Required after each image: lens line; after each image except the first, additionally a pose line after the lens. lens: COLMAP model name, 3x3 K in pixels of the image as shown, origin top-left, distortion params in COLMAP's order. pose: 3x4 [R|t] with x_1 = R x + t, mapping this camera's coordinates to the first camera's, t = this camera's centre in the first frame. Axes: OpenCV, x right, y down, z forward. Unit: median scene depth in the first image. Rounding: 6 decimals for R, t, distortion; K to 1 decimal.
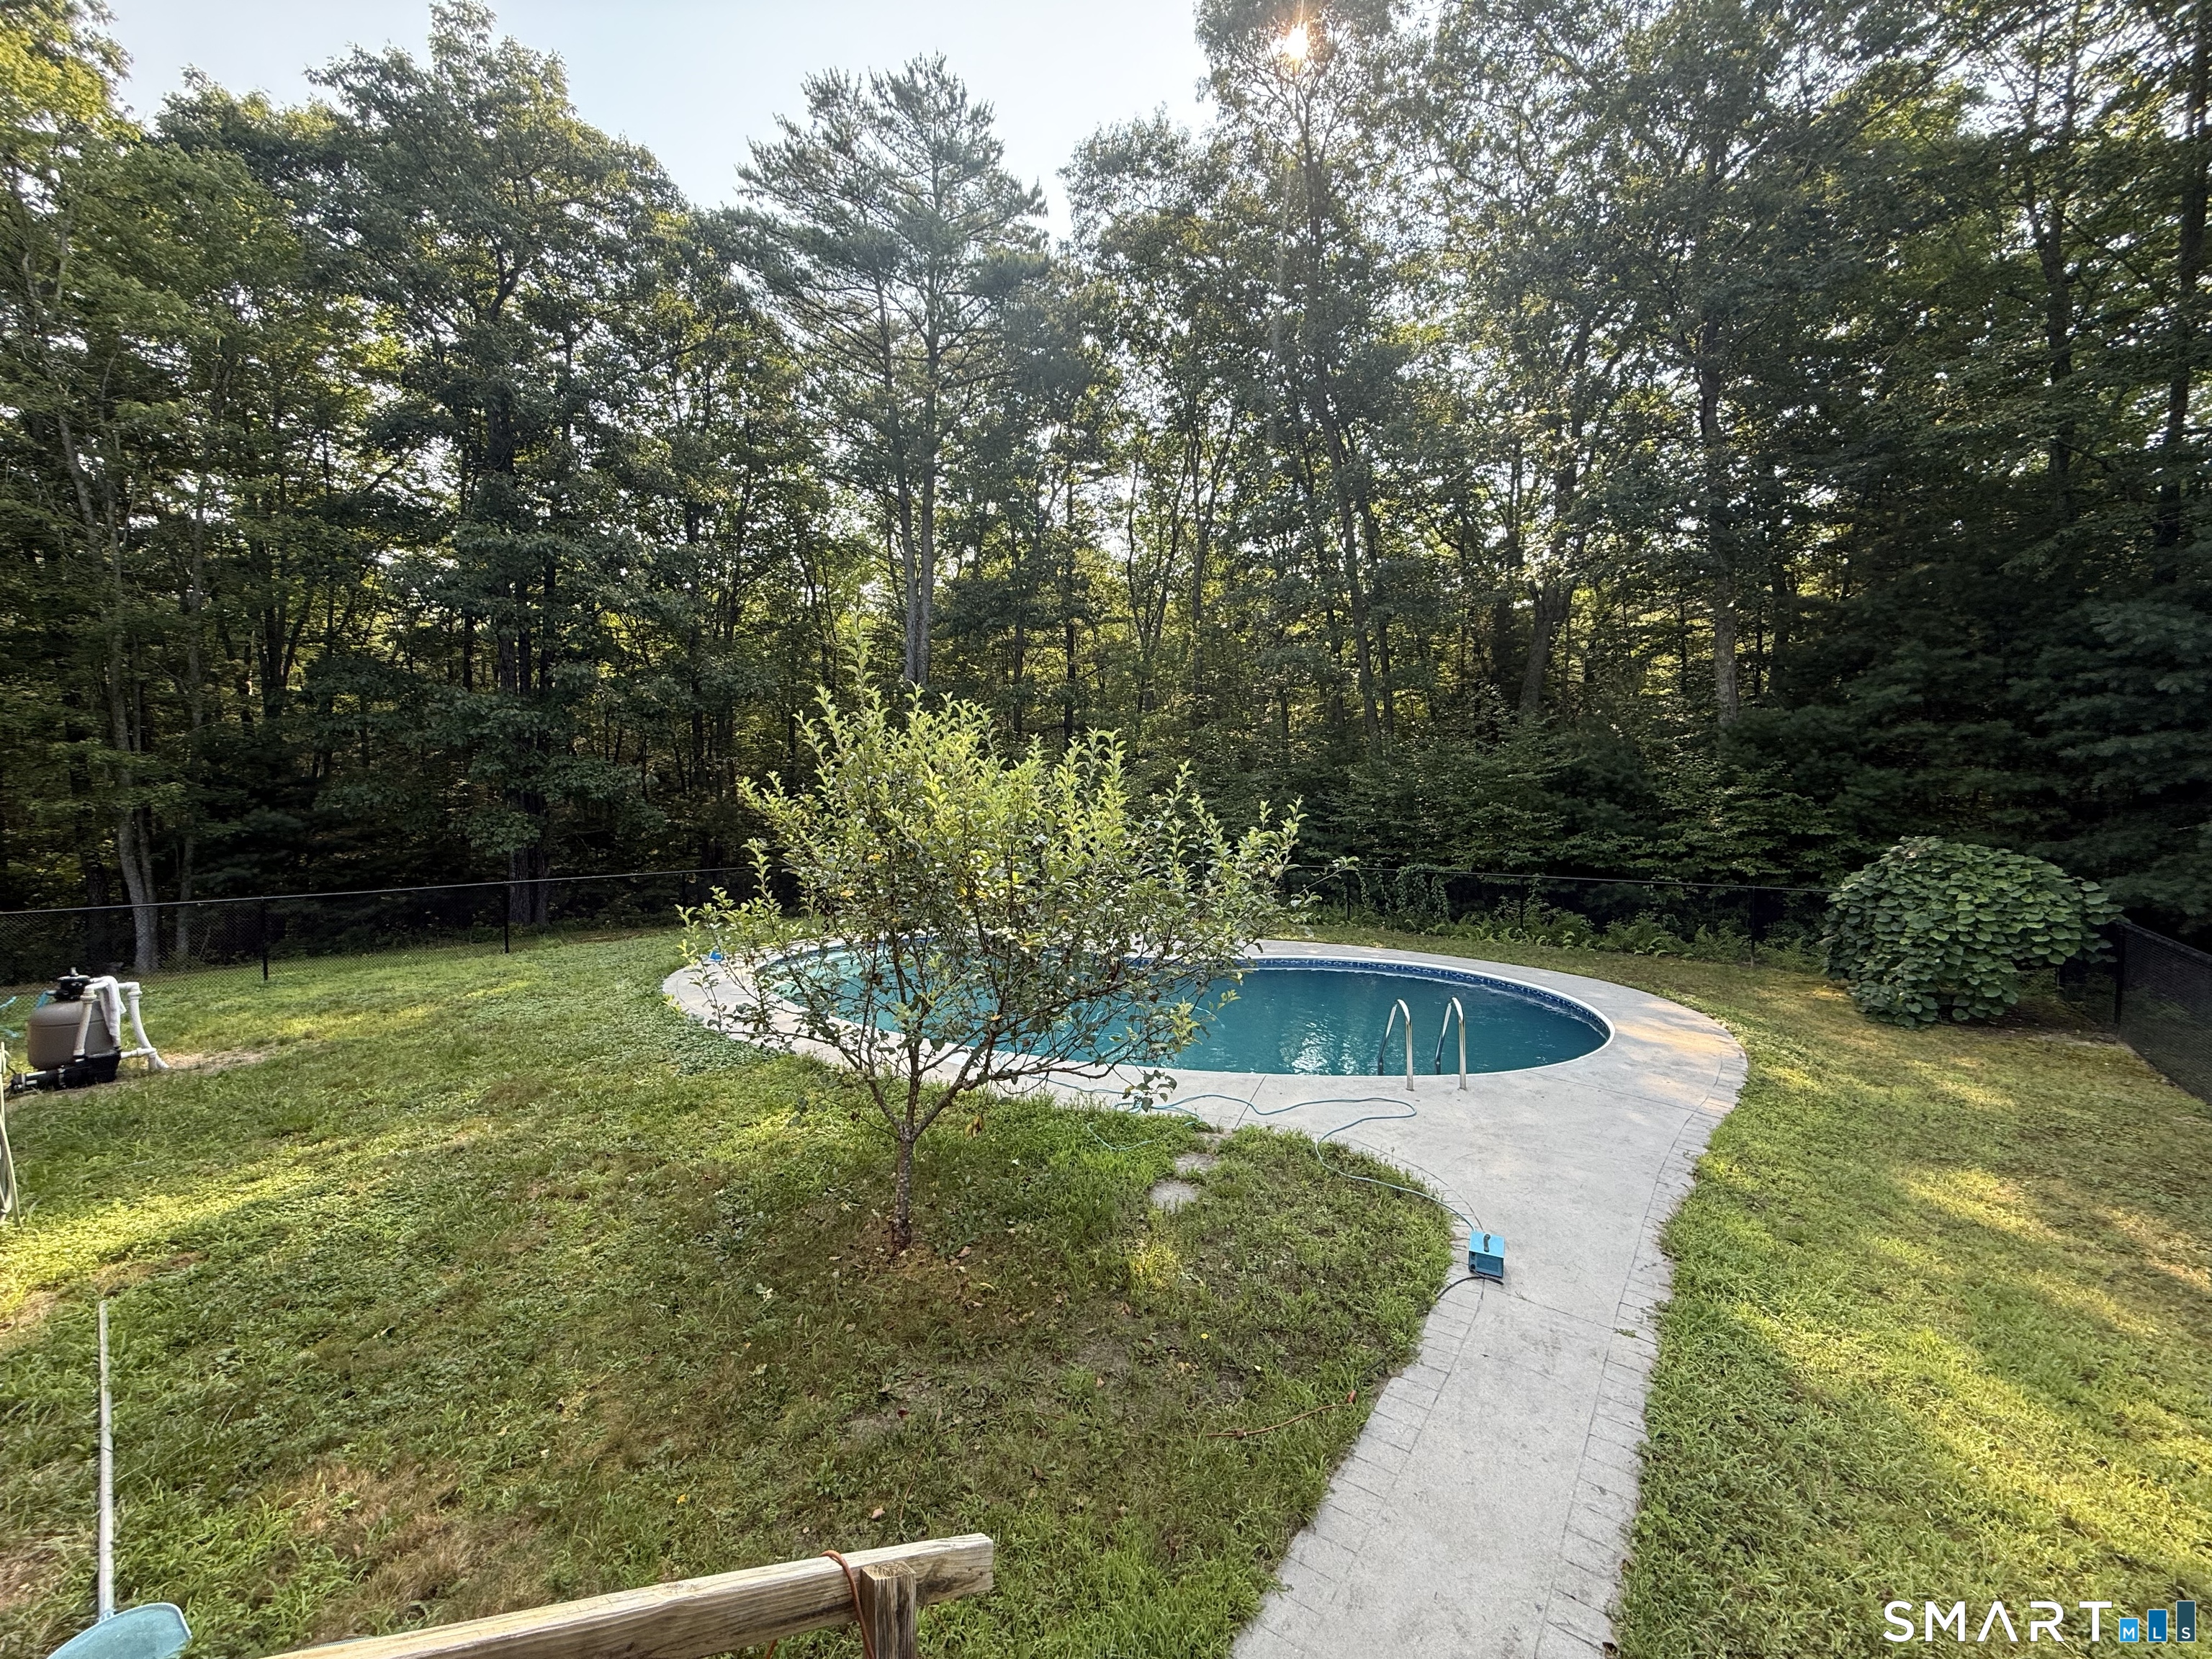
lens RADIAL K [[892.0, 0, 1100.9], [0, 892.0, 832.6], [0, 0, 1]] dist [0.001499, -0.003211]
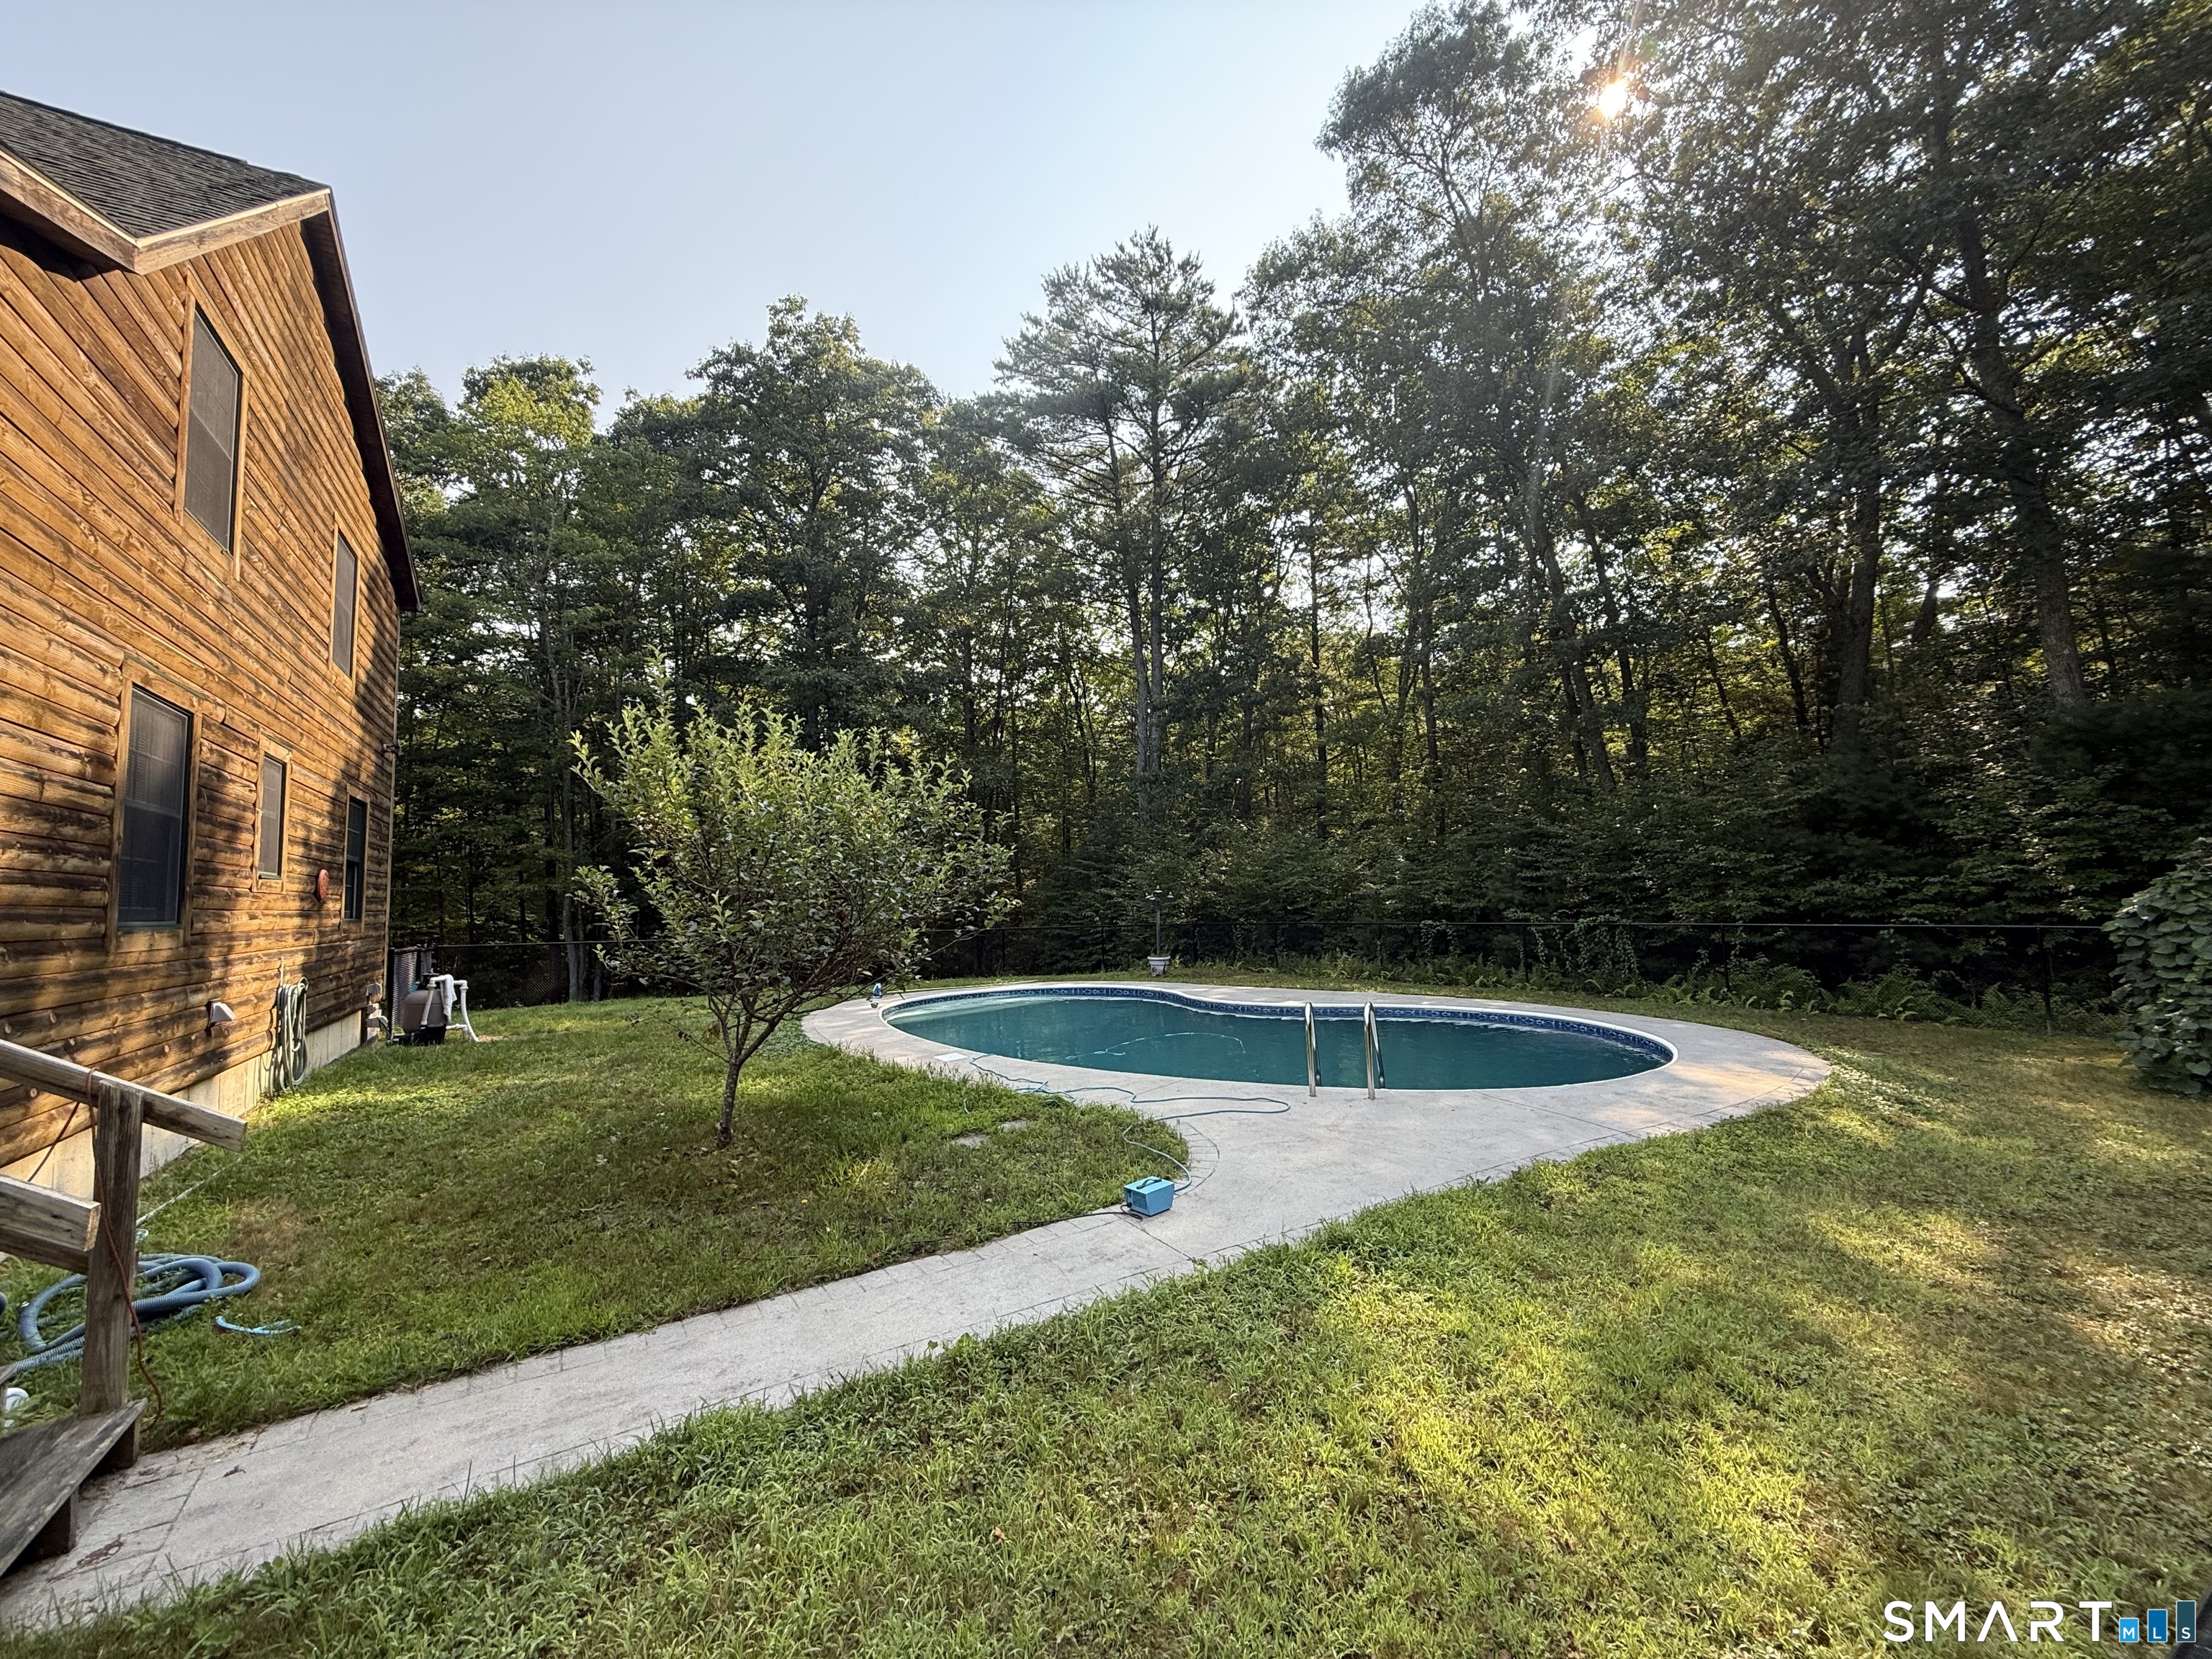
lens RADIAL K [[892.0, 0, 1100.9], [0, 892.0, 832.6], [0, 0, 1]] dist [0.001499, -0.003211]
pose [[0.928703, -0.049872, -0.367456, 0.173715], [0.007193, 0.993151, -0.116614, 0.040592], [0.370756, 0.105656, 0.922701, 0.000630]]
